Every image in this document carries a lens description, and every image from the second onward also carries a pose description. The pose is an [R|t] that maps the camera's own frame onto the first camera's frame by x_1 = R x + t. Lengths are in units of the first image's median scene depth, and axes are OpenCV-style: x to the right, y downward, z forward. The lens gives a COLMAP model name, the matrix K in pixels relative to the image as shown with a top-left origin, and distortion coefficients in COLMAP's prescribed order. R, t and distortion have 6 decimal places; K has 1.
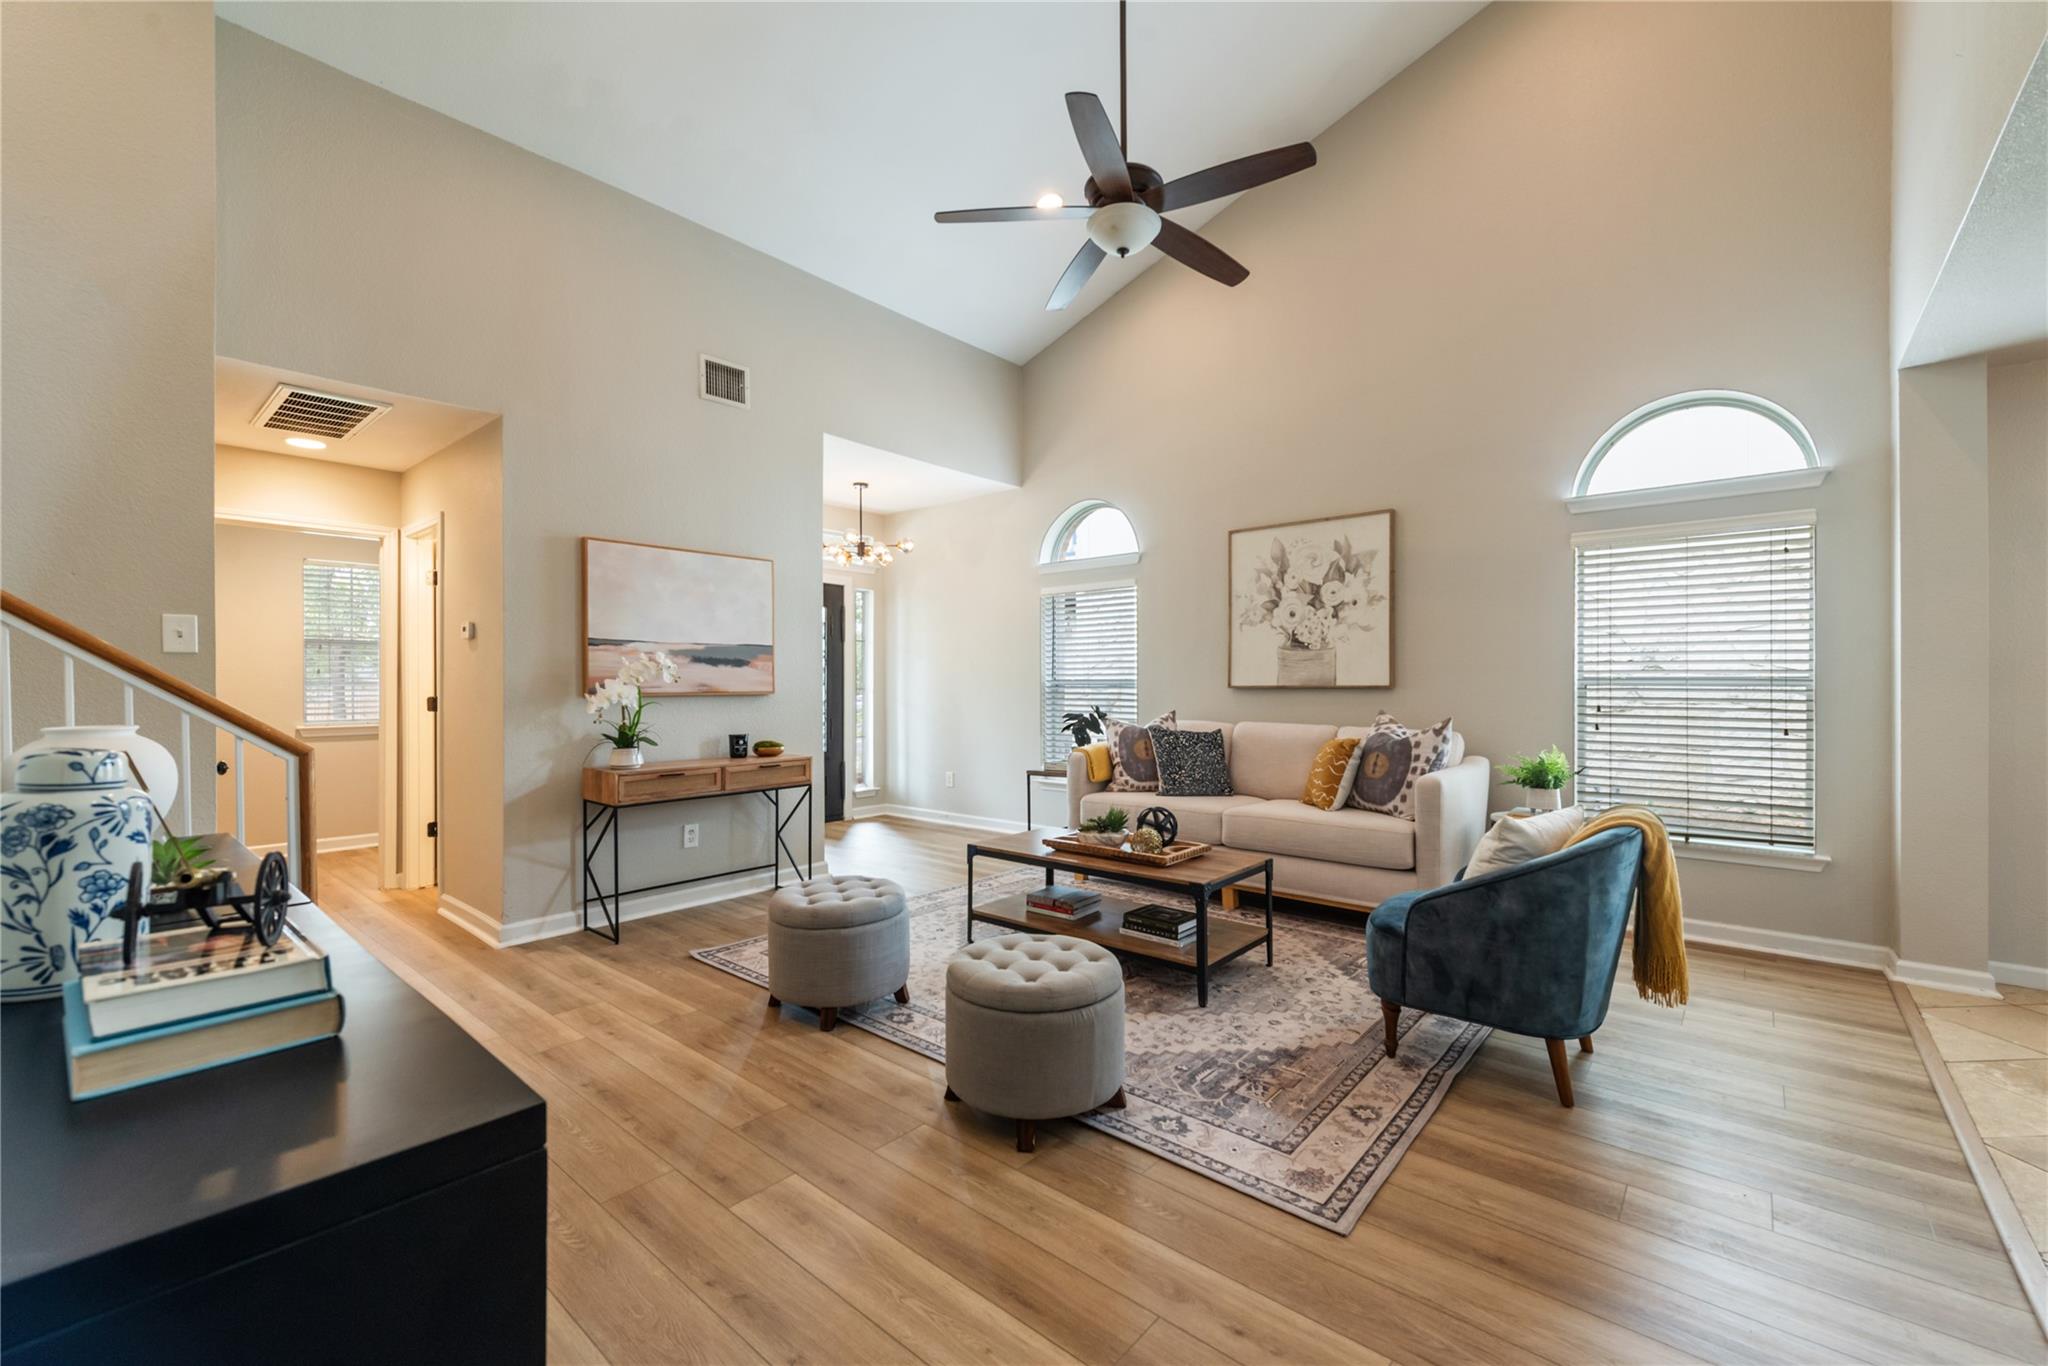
lens RADIAL K [[843.5, 0, 1032.9], [0, 843.5, 676.8], [0, 0, 1]] dist [-0.000984, -0.000125]
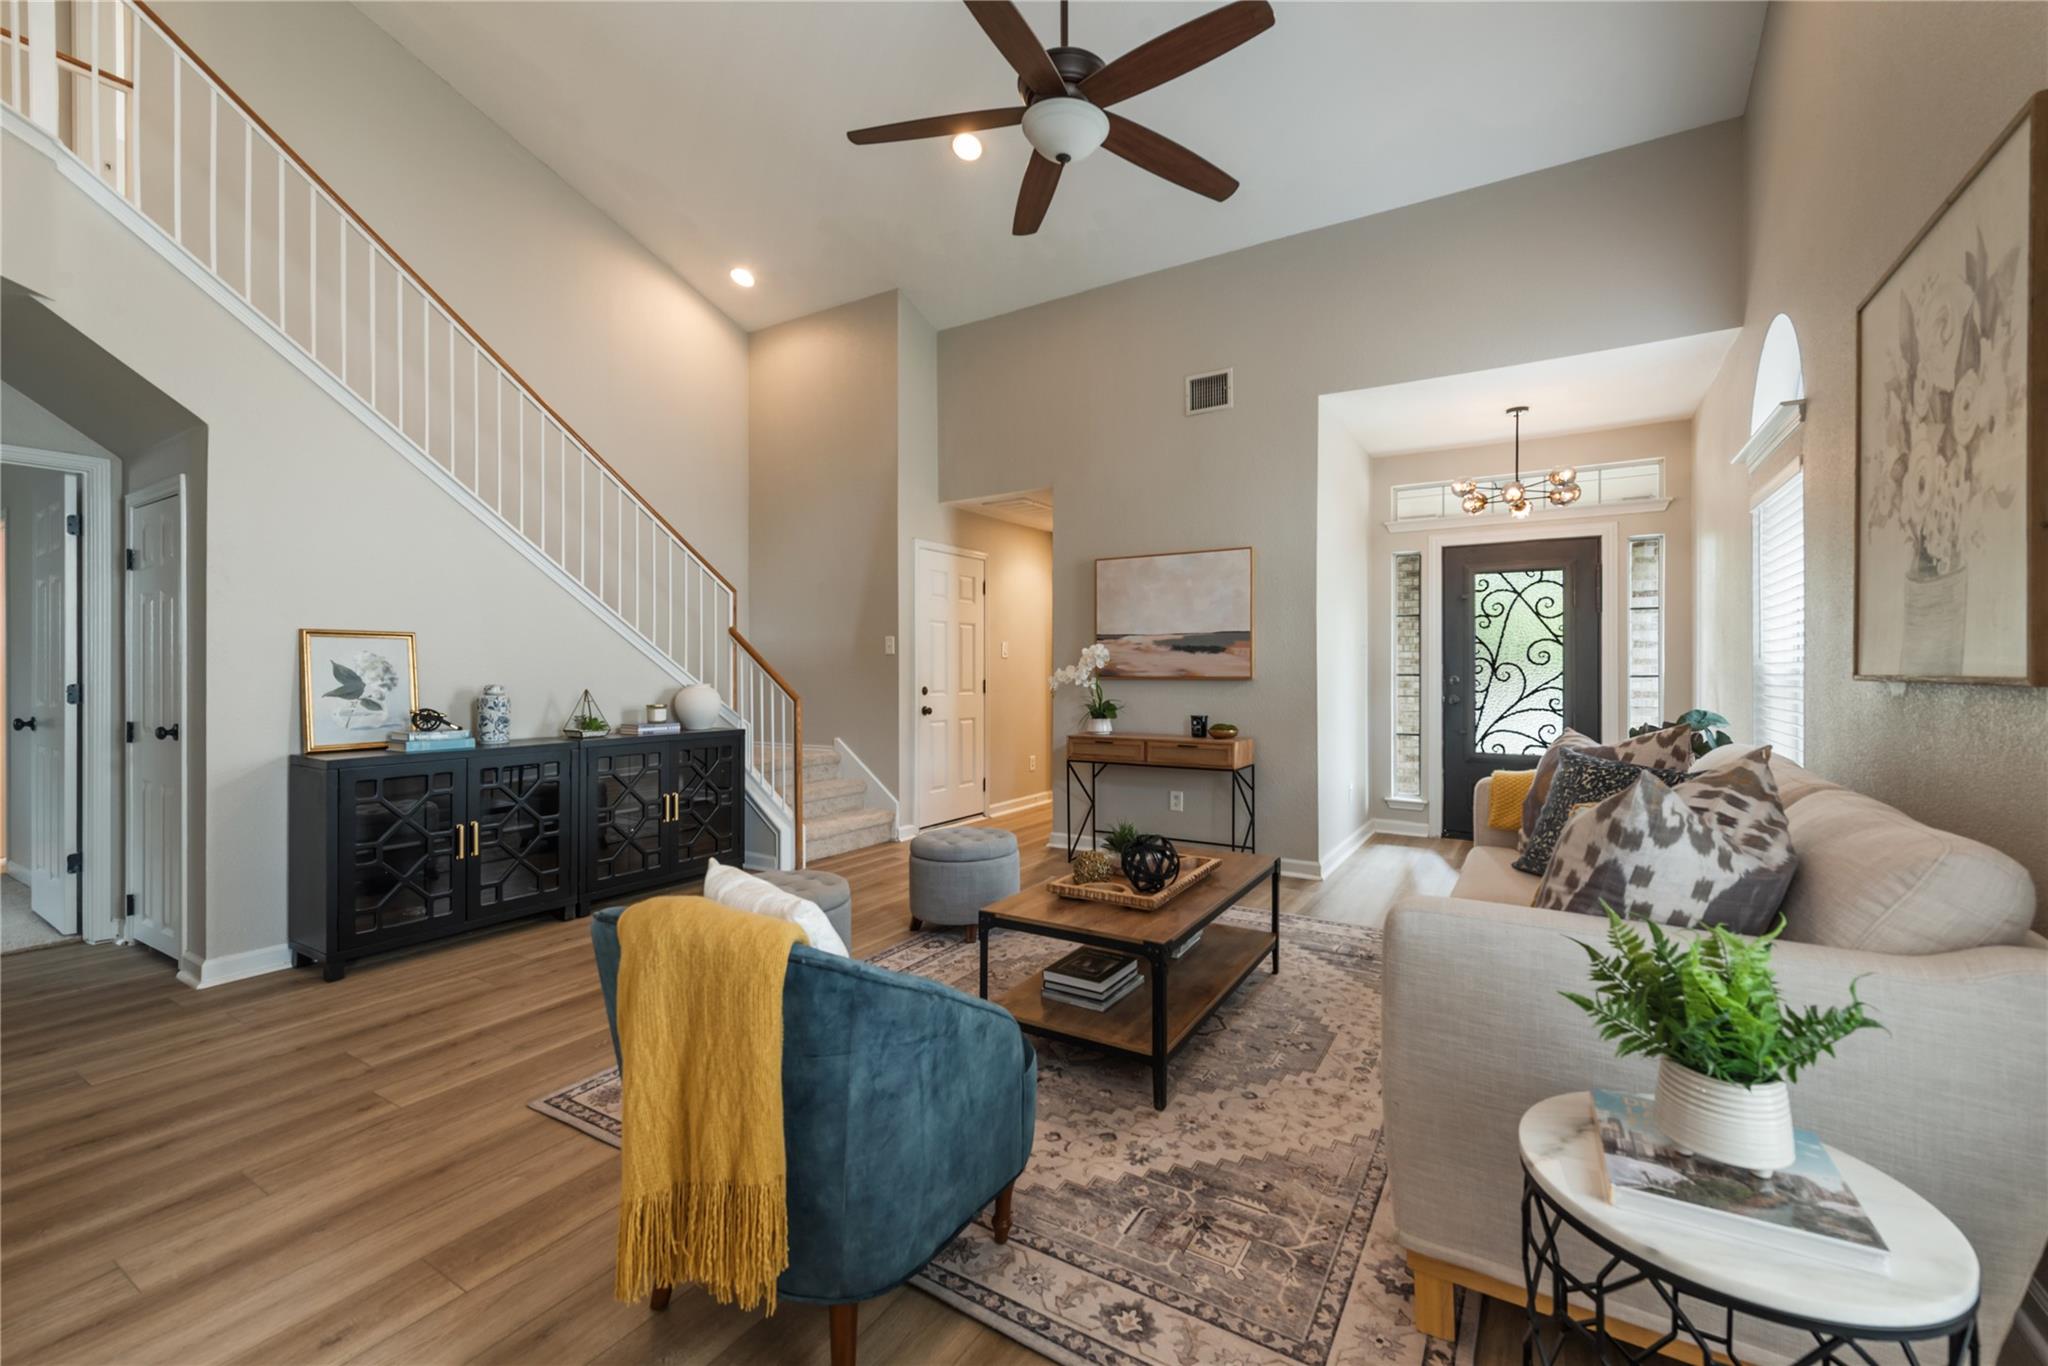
lens RADIAL K [[846.9, 0, 1027.0], [0, 846.9, 664.1], [0, 0, 1]] dist [0.013785, -0.000238]
pose [[0.149952, -0.003981, -0.988685, 0.710313], [0.007697, 0.999966, -0.002859, 0.003392], [0.988663, -0.007182, 0.149978, 0.628966]]
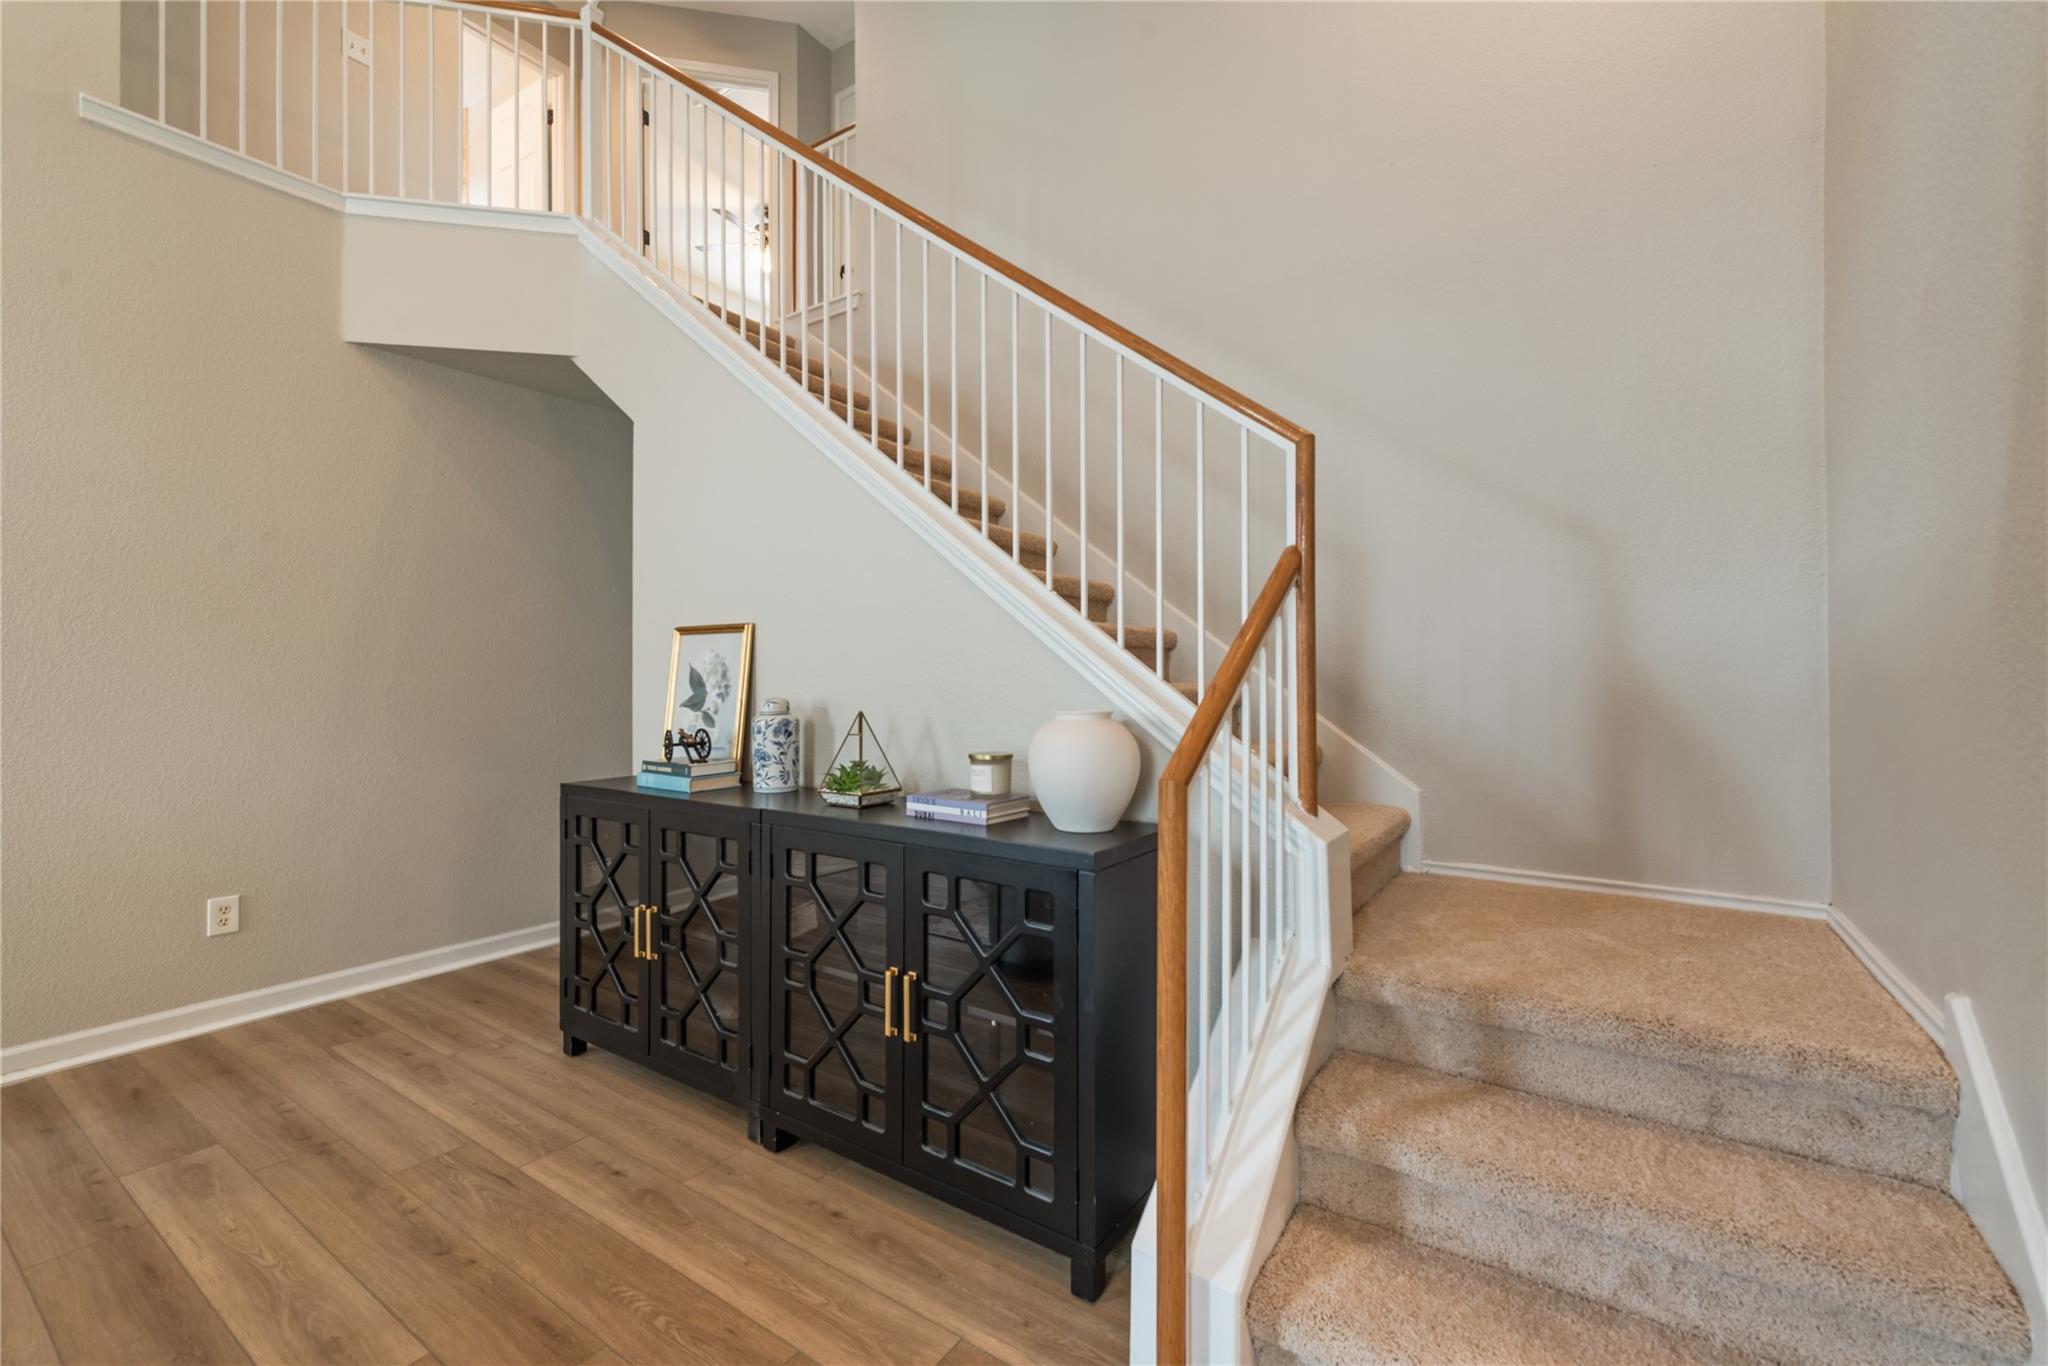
lens RADIAL K [[846.9, 0, 1027.0], [0, 846.9, 664.1], [0, 0, 1]] dist [0.013785, -0.000238]
pose [[-0.994775, -0.001219, -0.102084, -0.350903], [0.001769, 0.999573, -0.029168, 0.012499], [0.102076, -0.029196, -0.994348, 0.783415]]
